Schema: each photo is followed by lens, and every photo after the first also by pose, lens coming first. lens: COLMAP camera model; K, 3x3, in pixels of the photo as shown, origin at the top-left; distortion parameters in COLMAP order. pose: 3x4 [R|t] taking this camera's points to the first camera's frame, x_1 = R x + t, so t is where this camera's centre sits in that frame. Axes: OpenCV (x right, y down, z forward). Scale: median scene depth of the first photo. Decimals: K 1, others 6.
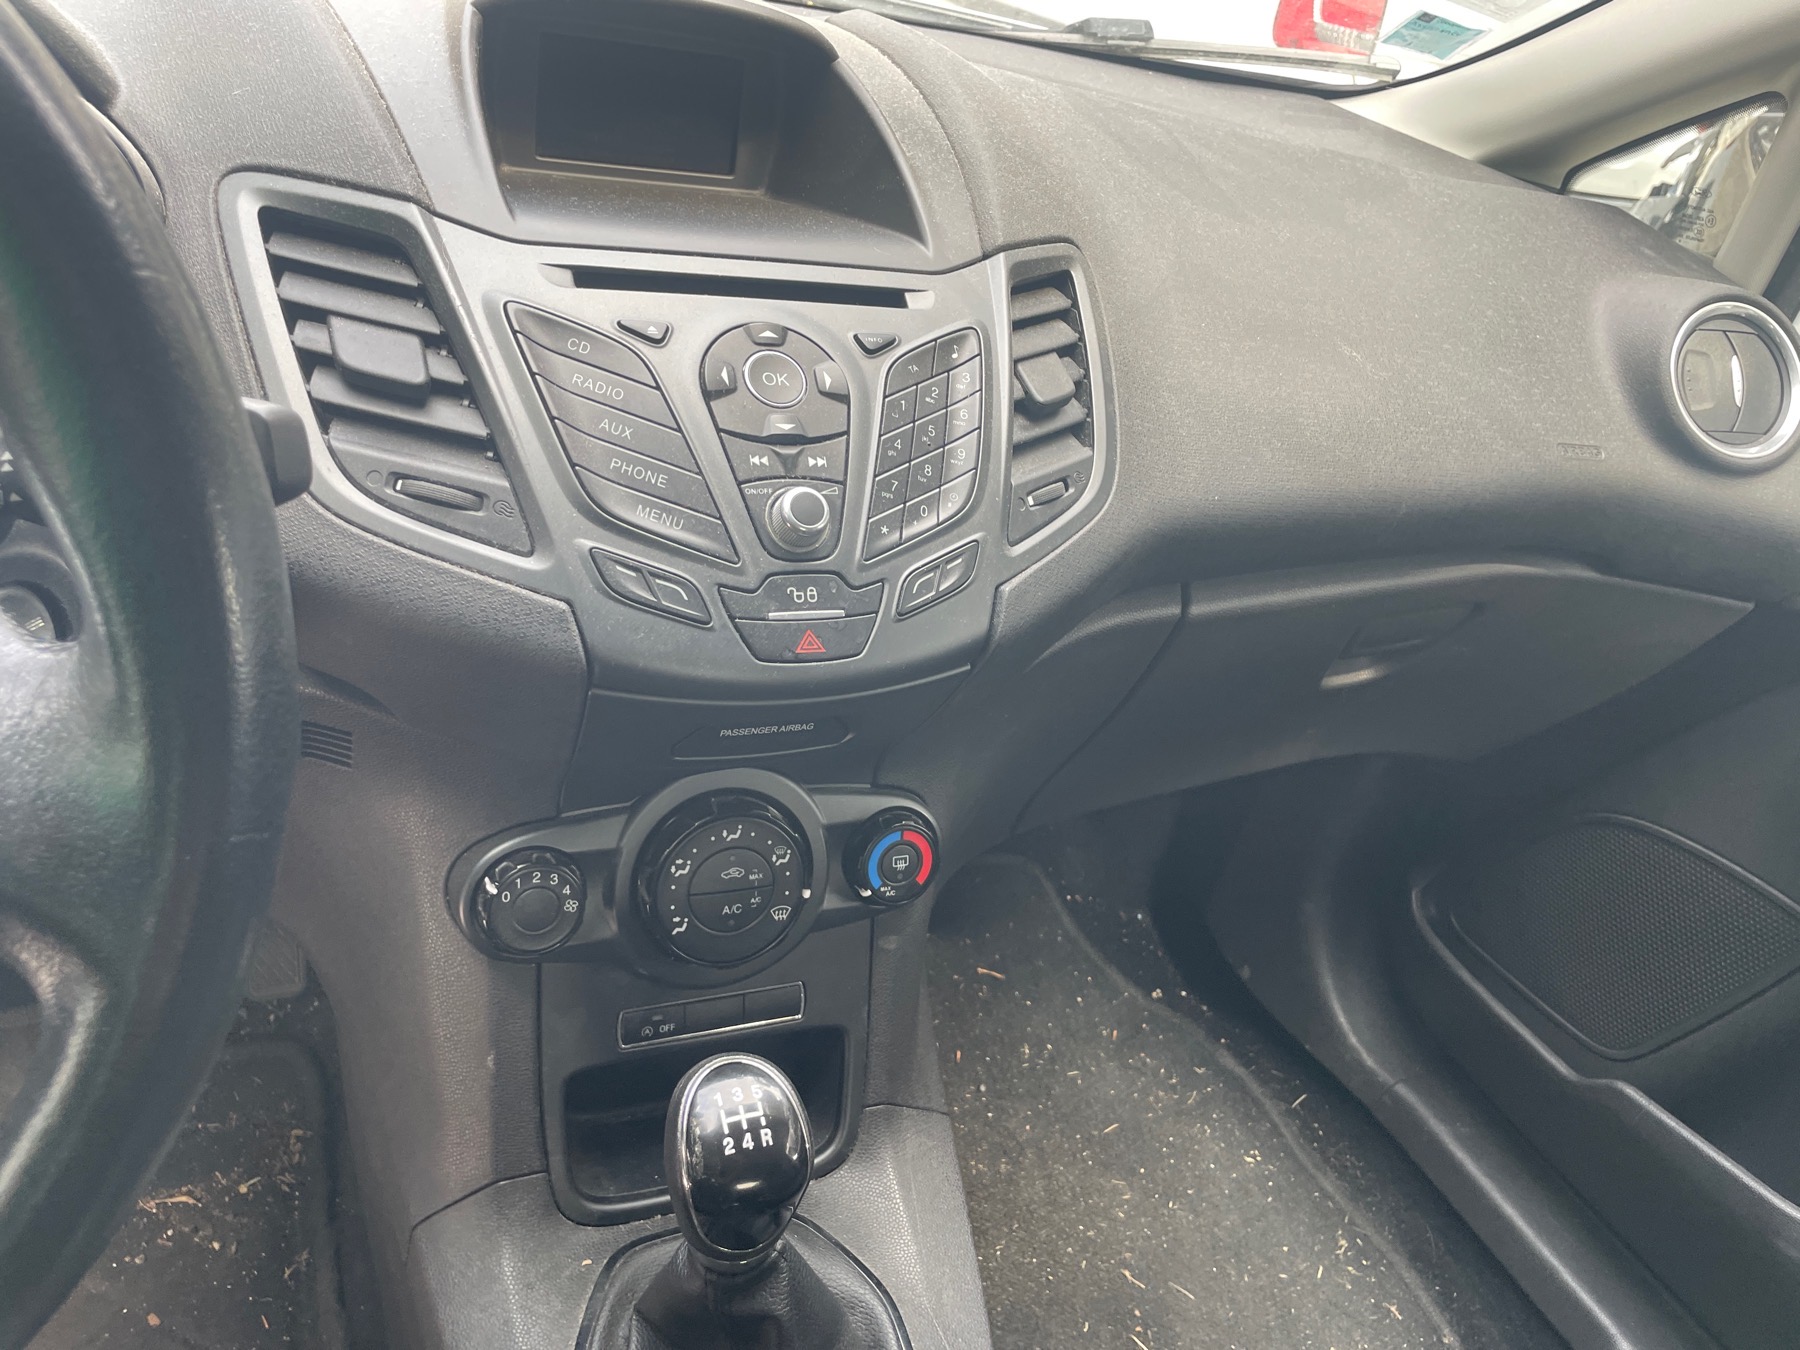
lens RADIAL K [[1375.2, 0, 882.1], [0, 1375.2, 653.6], [0, 0, 1]] dist [0.077670, -0.102879]
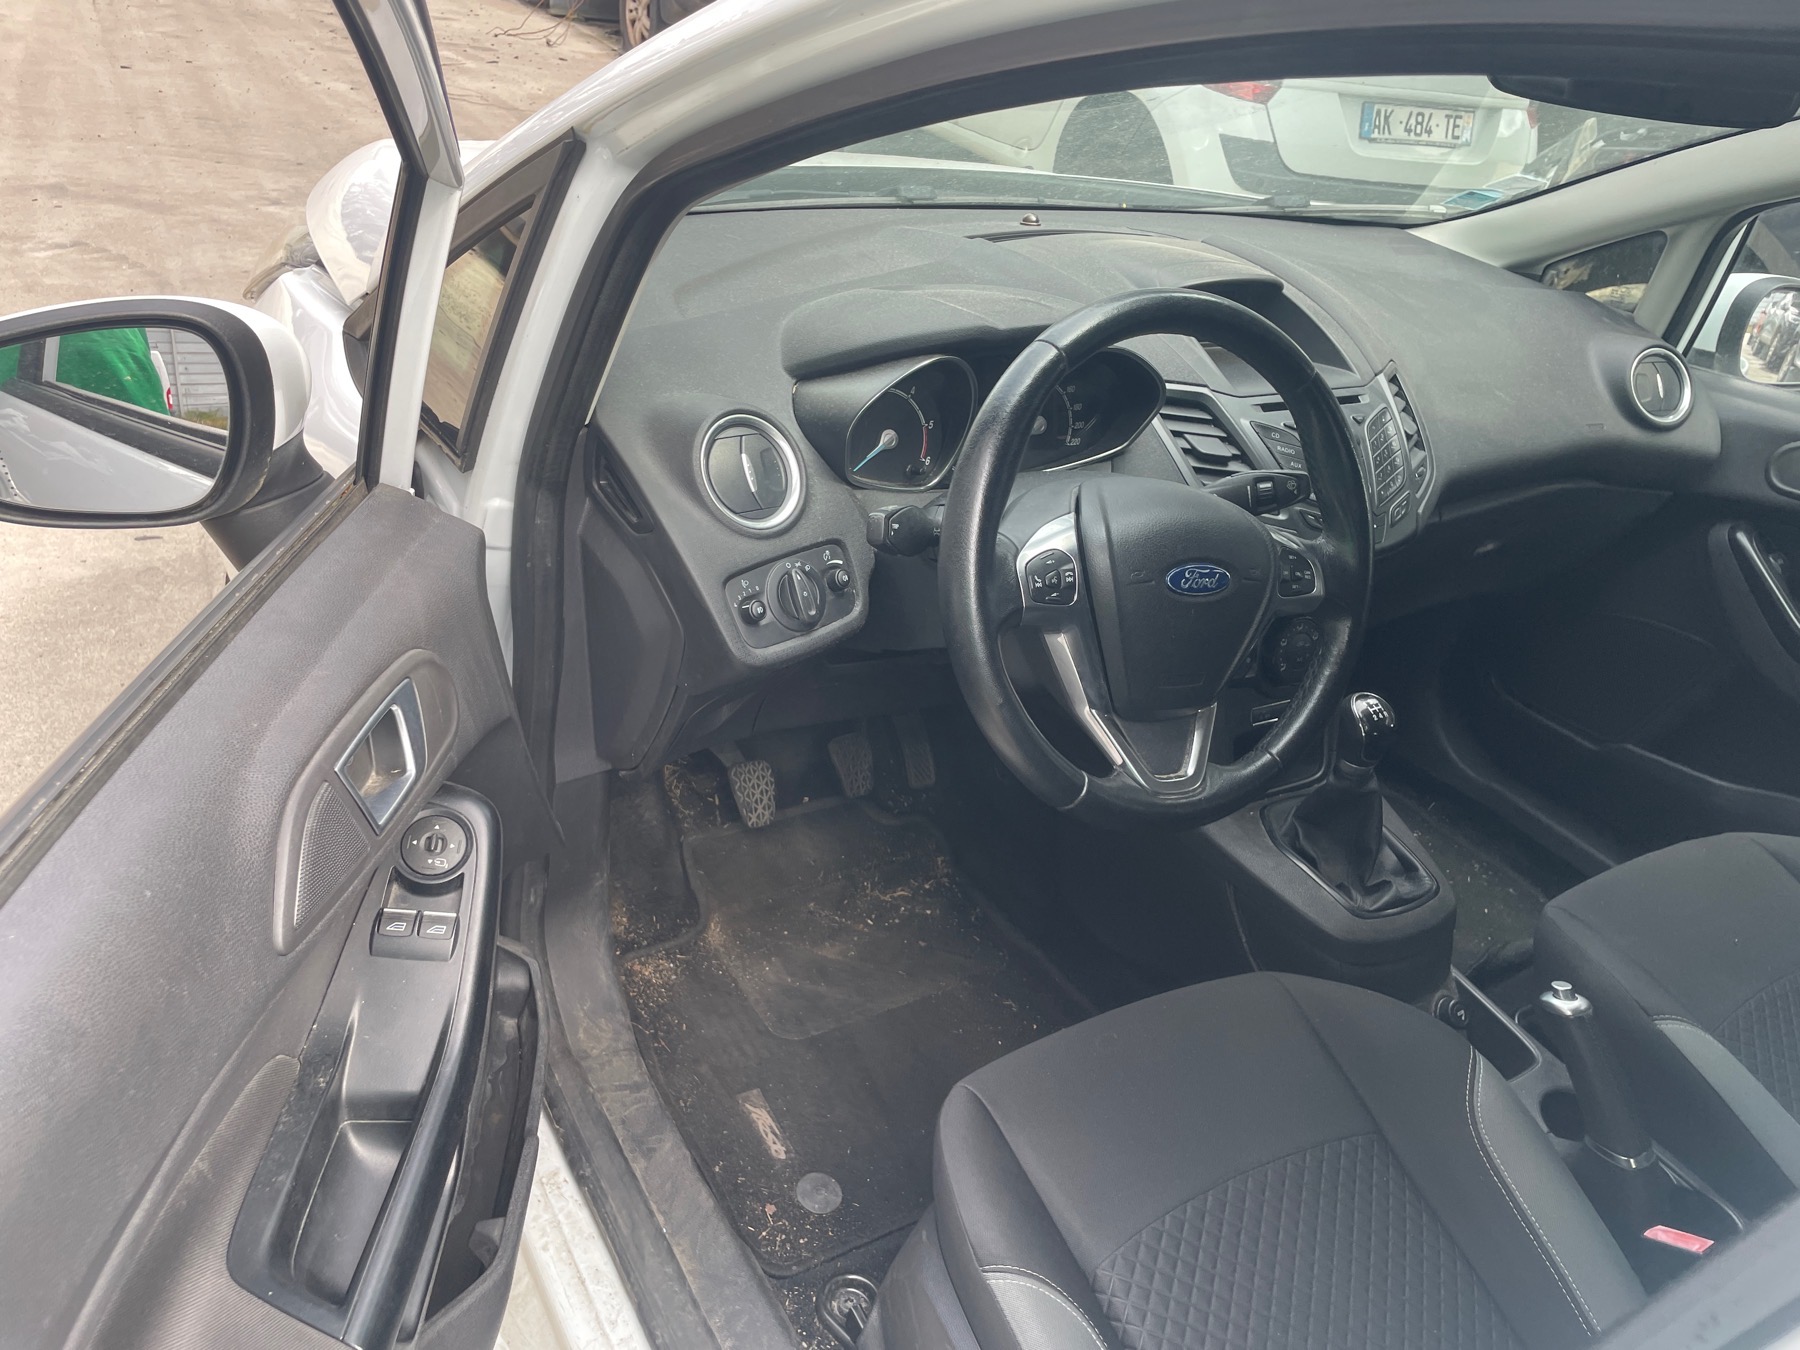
lens RADIAL K [[1375.2, 0, 886.3], [0, 1375.2, 686.9], [0, 0, 1]] dist [0.077670, -0.102879]
pose [[0.989161, -0.113009, 0.093748, -0.756239], [0.109395, 0.993075, 0.042841, 0.036642], [-0.097941, -0.032121, 0.994674, -0.951026]]
